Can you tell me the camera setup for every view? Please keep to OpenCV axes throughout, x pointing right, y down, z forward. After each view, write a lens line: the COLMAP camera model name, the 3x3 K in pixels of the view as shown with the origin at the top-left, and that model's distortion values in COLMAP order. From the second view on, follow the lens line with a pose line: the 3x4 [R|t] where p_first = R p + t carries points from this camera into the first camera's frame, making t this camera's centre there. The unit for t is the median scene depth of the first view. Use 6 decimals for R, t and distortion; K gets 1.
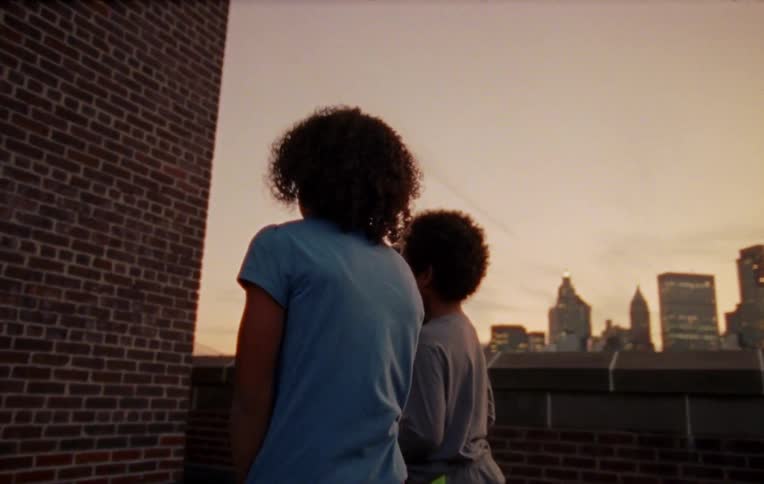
lens RADIAL K [[615.4, 0, 383.0], [0, 615.4, 256.2], [0, 0, 1]] dist [0.000485, 0.013461]
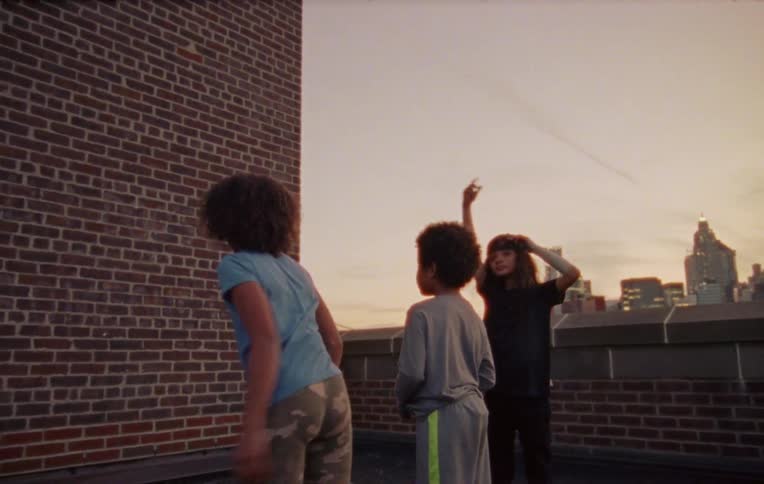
lens RADIAL K [[615.4, 0, 383.0], [0, 615.4, 256.2], [0, 0, 1]] dist [0.000485, 0.013461]
pose [[0.978265, -0.085273, -0.189012, 0.107214], [0.094731, 0.994635, 0.041566, -0.028178], [0.184453, -0.058568, 0.981095, -0.158930]]
